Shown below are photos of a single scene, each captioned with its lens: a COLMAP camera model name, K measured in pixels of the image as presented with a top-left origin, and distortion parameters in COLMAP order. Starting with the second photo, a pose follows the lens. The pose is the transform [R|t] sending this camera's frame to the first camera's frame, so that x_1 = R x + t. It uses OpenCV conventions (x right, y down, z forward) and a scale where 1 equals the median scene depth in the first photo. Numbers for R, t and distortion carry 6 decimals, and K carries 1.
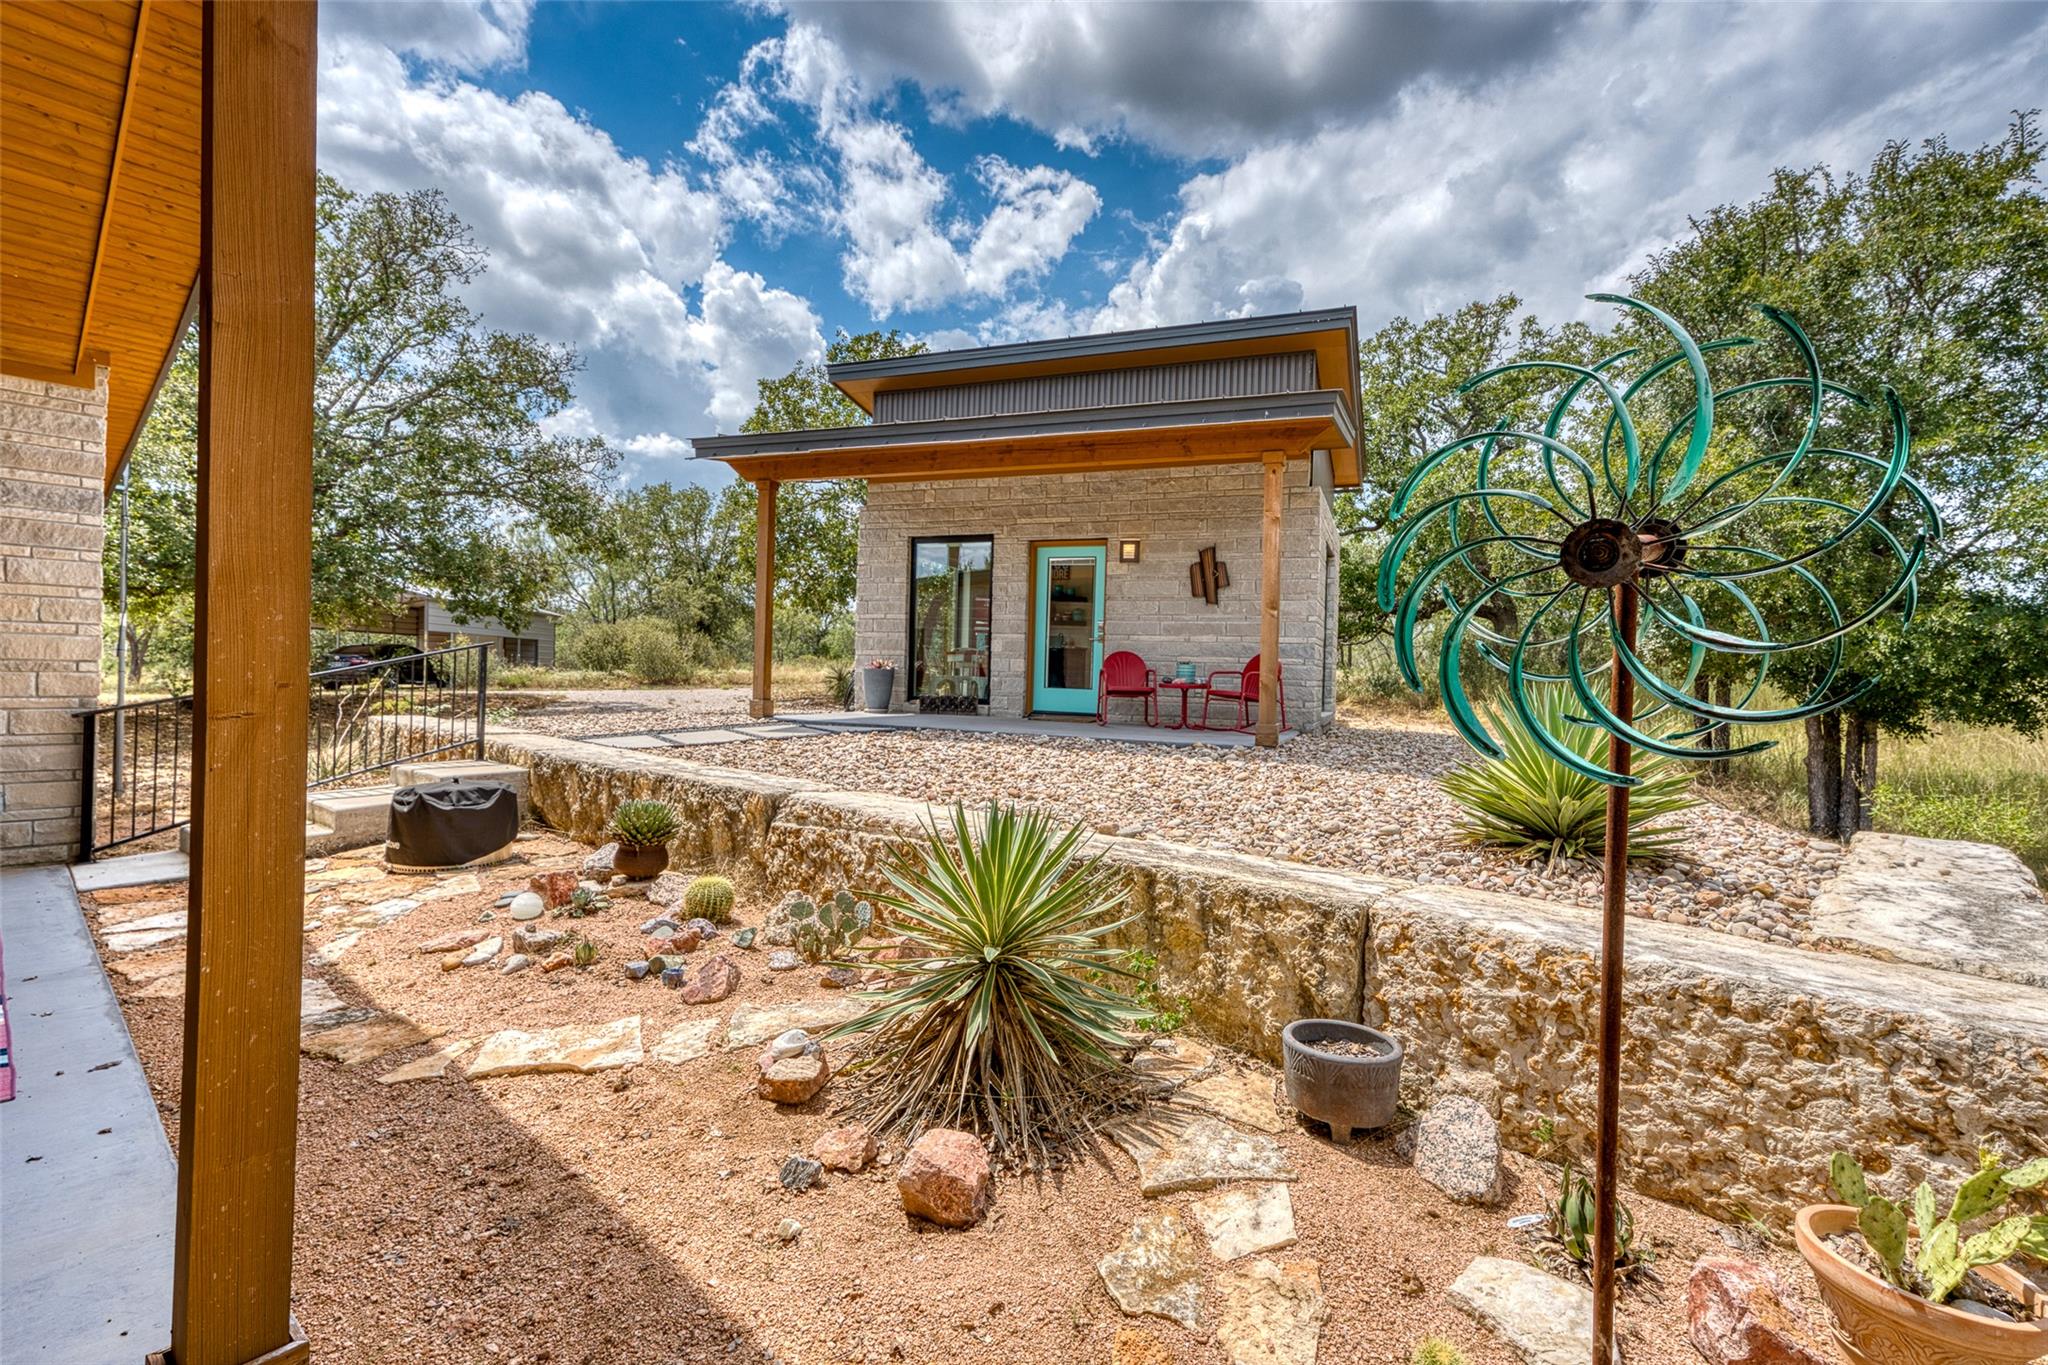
lens RADIAL K [[938.7, 0, 1015.8], [0, 938.7, 678.7], [0, 0, 1]] dist [0.020810, -0.001081]
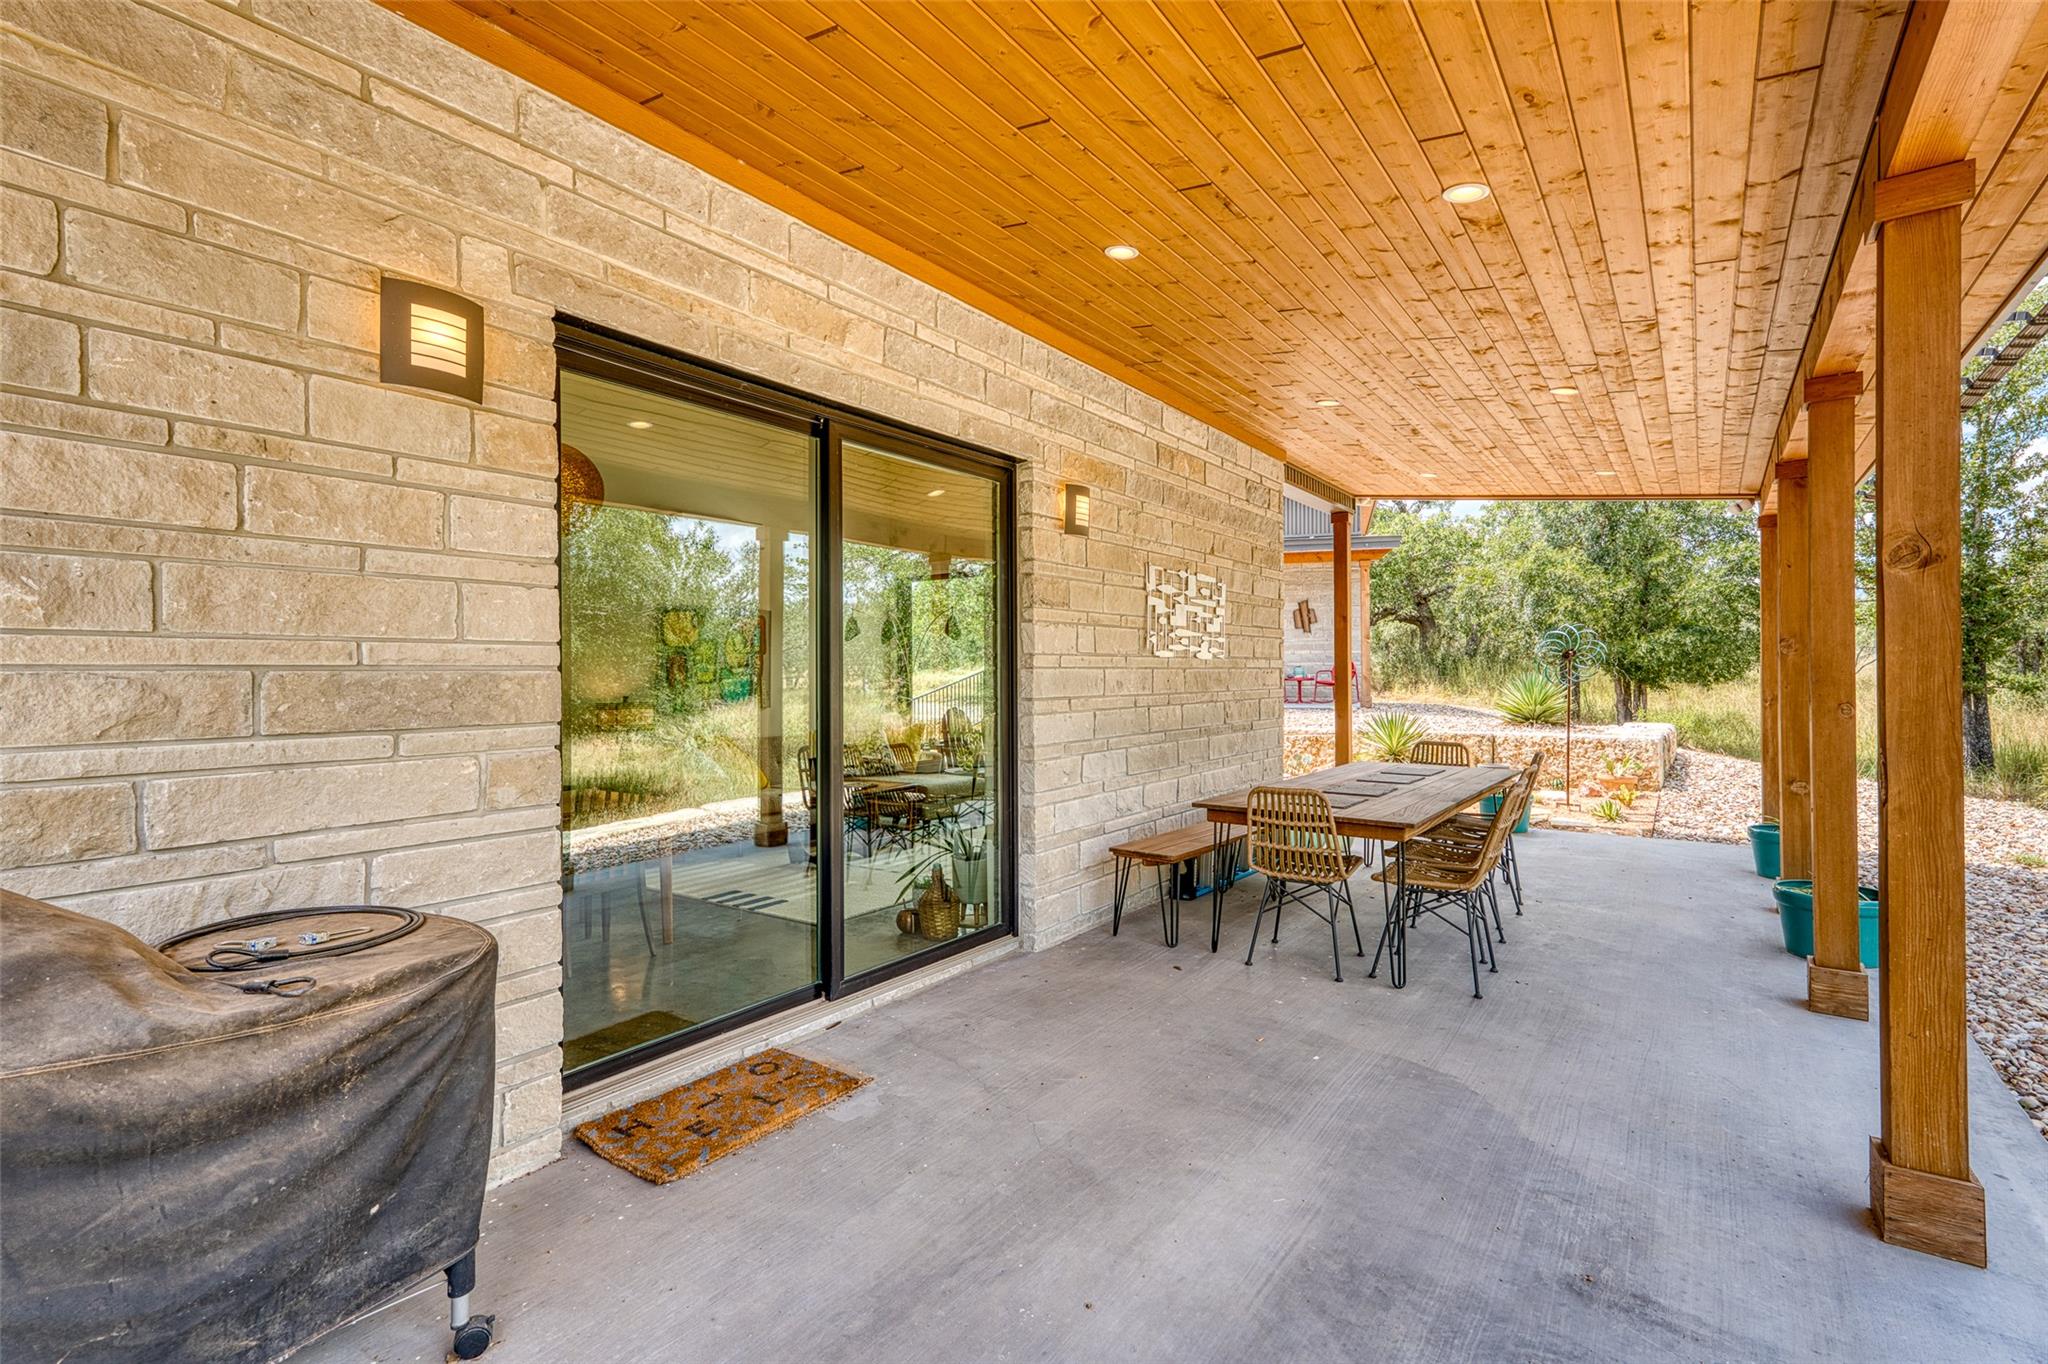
lens RADIAL K [[938.7, 0, 1023.6], [0, 938.7, 685.5], [0, 0, 1]] dist [0.020810, -0.001081]
pose [[0.992519, -0.036302, 0.116569, -0.481359], [0.035711, 0.999337, 0.007155, -0.010698], [-0.116751, -0.002939, 0.993157, -0.629360]]
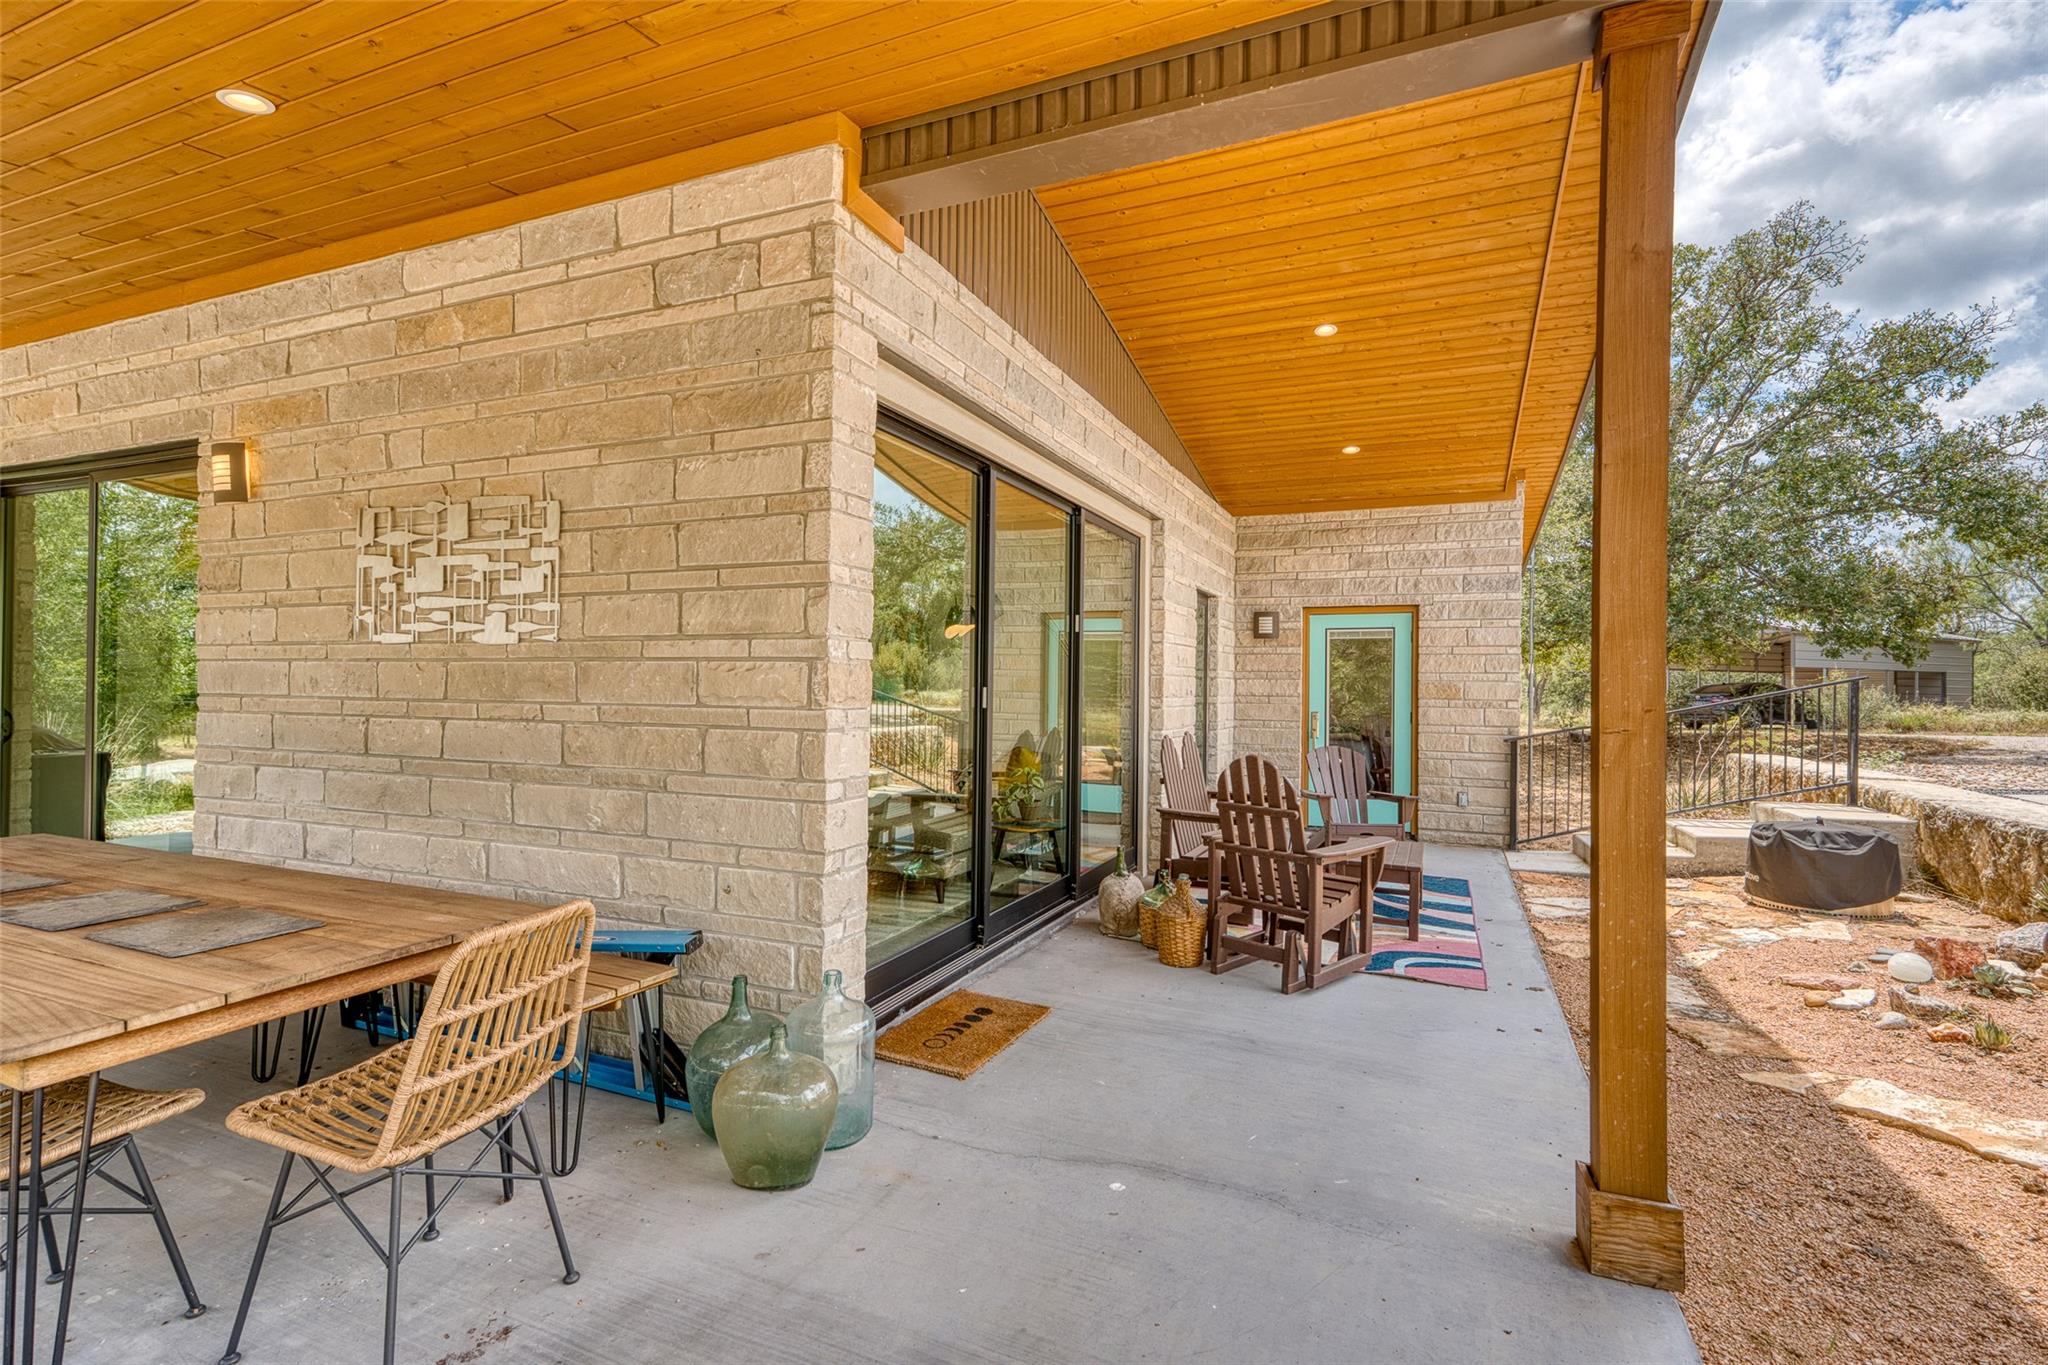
lens RADIAL K [[938.7, 0, 1027.9], [0, 938.7, 680.6], [0, 0, 1]] dist [0.020810, -0.001081]
pose [[0.328044, -0.028460, -0.944234, 0.032696], [-0.009410, 0.999398, -0.033392, 0.002362], [0.944615, 0.019839, 0.327579, -0.042831]]
